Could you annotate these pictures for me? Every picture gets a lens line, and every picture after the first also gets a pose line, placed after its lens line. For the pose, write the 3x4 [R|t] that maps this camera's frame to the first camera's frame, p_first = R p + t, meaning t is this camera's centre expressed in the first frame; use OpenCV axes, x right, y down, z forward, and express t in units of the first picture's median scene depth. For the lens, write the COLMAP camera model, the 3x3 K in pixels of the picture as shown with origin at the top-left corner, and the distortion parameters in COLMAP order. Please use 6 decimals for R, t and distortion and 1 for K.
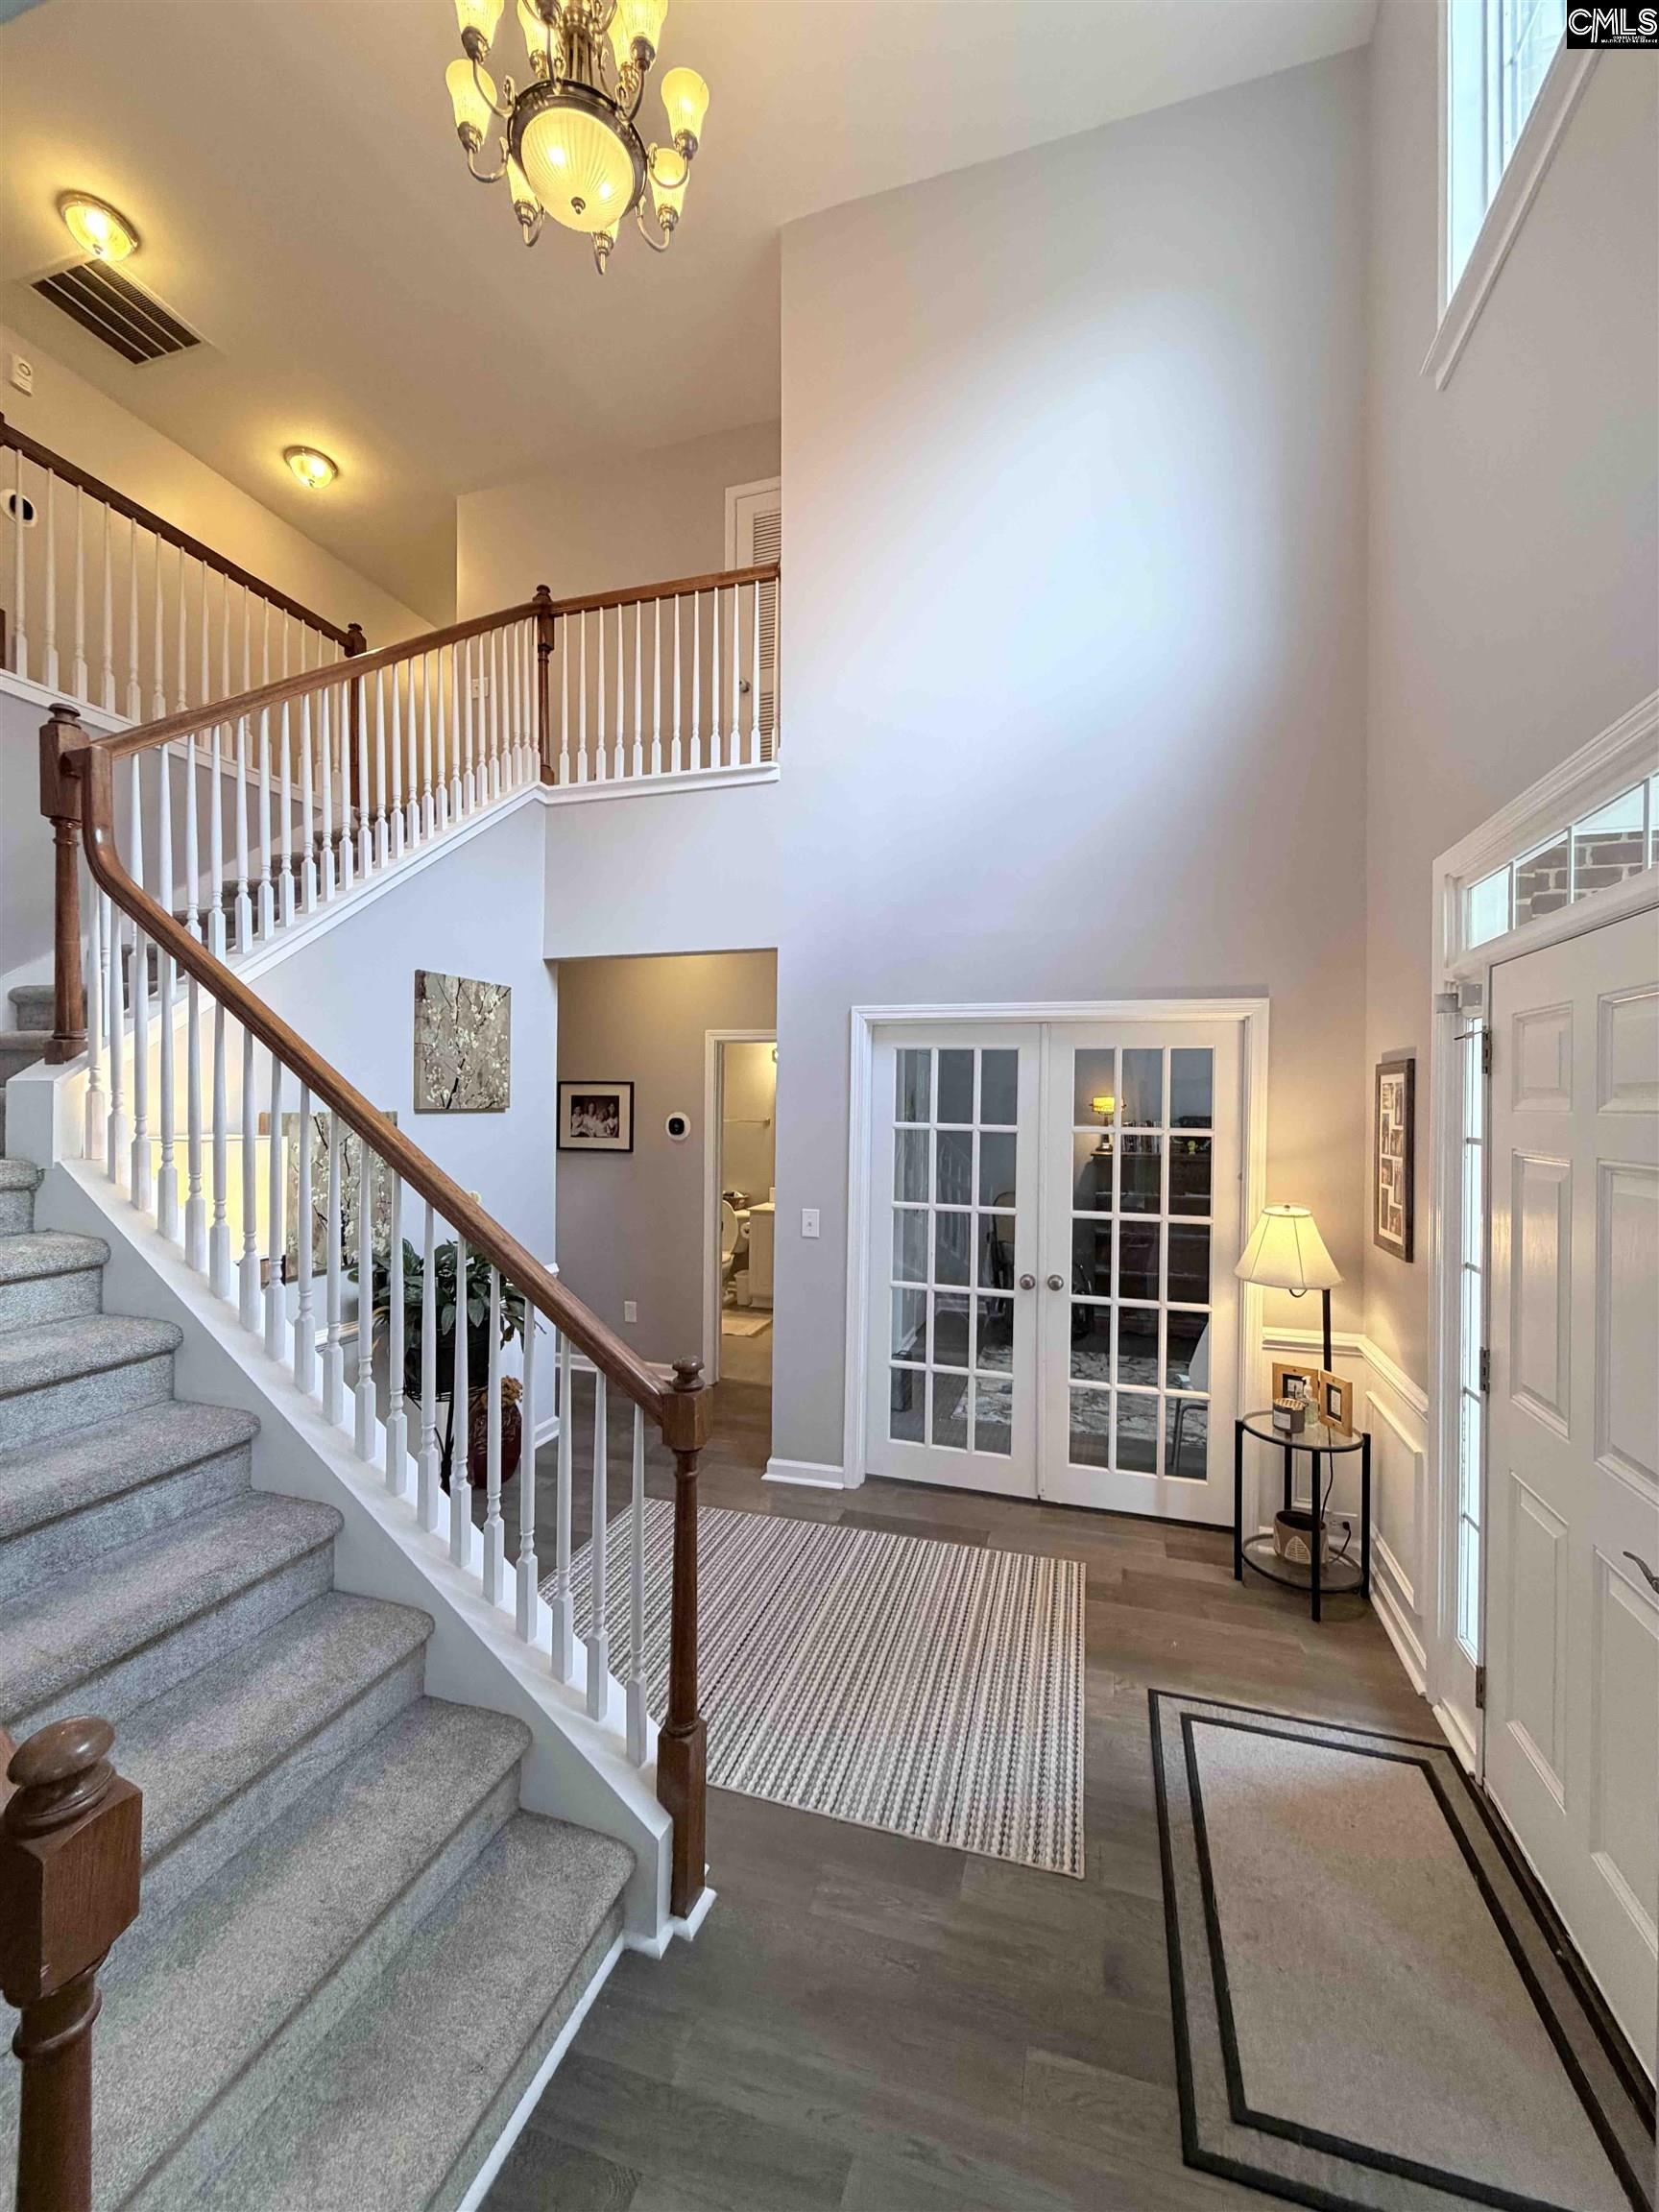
lens RADIAL K [[884.3, 0, 828.4], [0, 884.3, 1107.0], [0, 0, 1]] dist [0.000751, -0.000117]
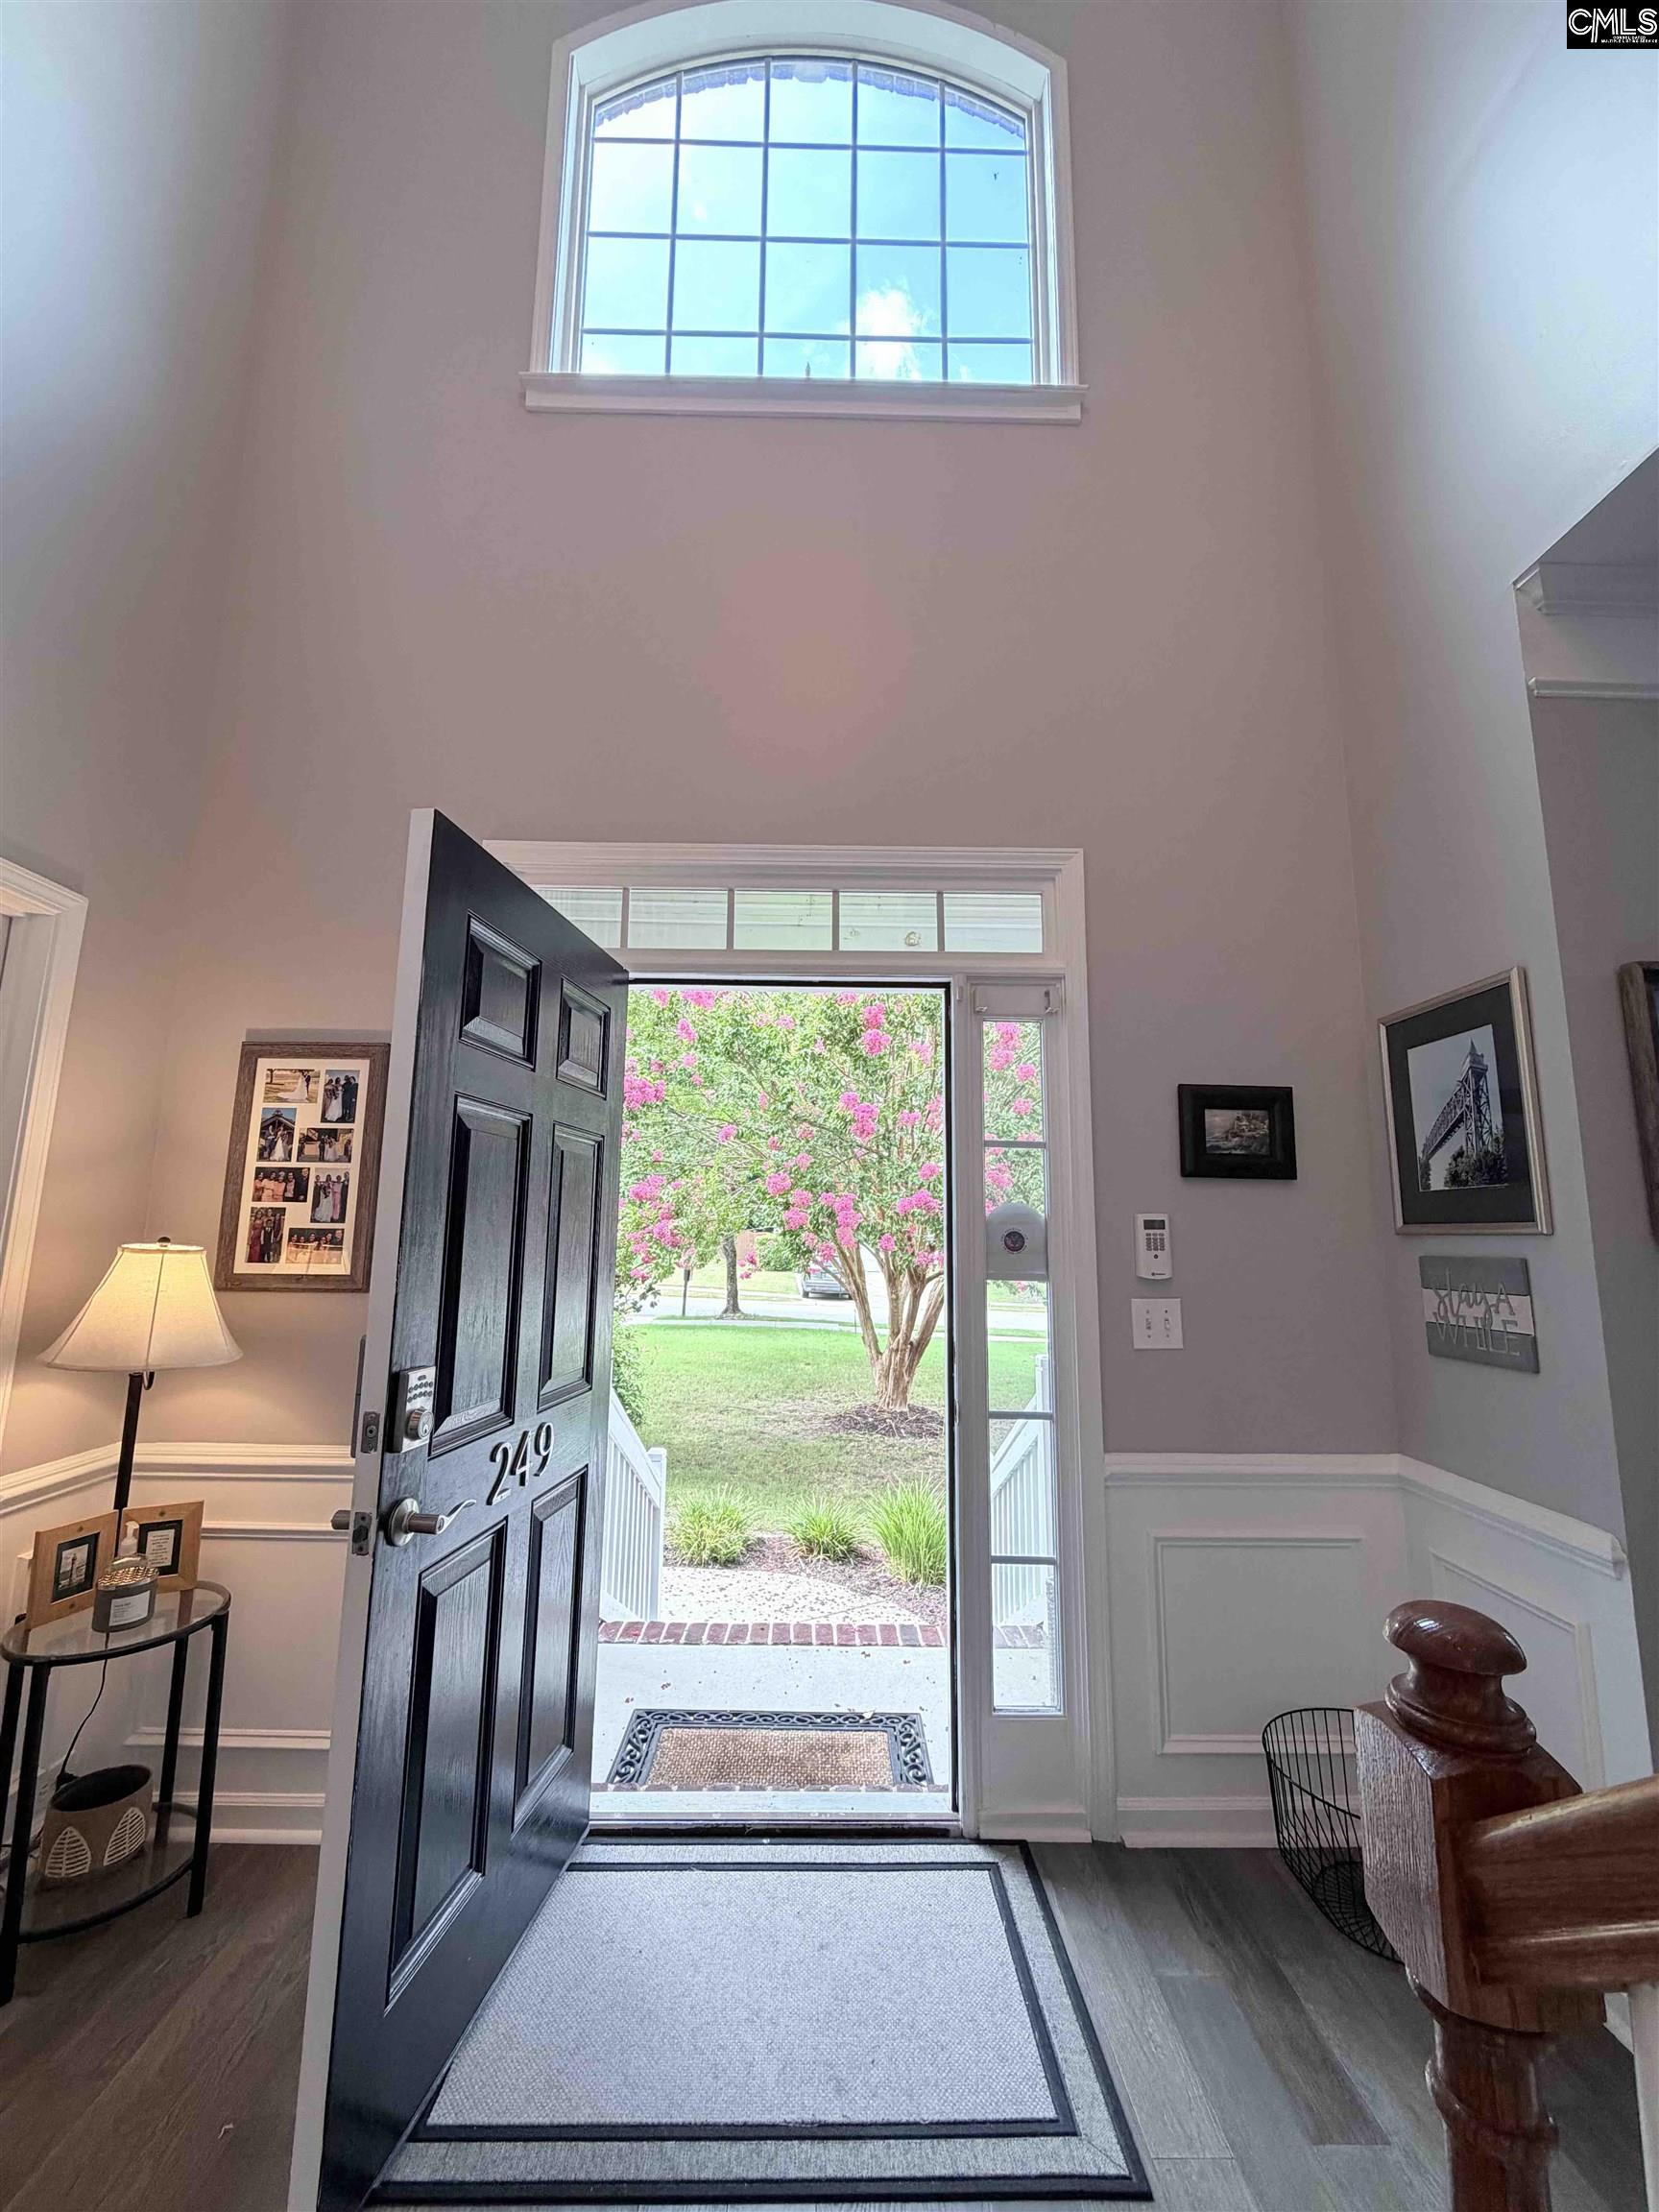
lens RADIAL K [[884.3, 0, 829.4], [0, 884.3, 1096.2], [0, 0, 1]] dist [0.000751, -0.000117]
pose [[-0.317086, 0.147401, 0.936872, -0.225041], [0.001596, 0.987930, -0.154894, 0.113368], [-0.948396, -0.047619, -0.313494, 0.757068]]
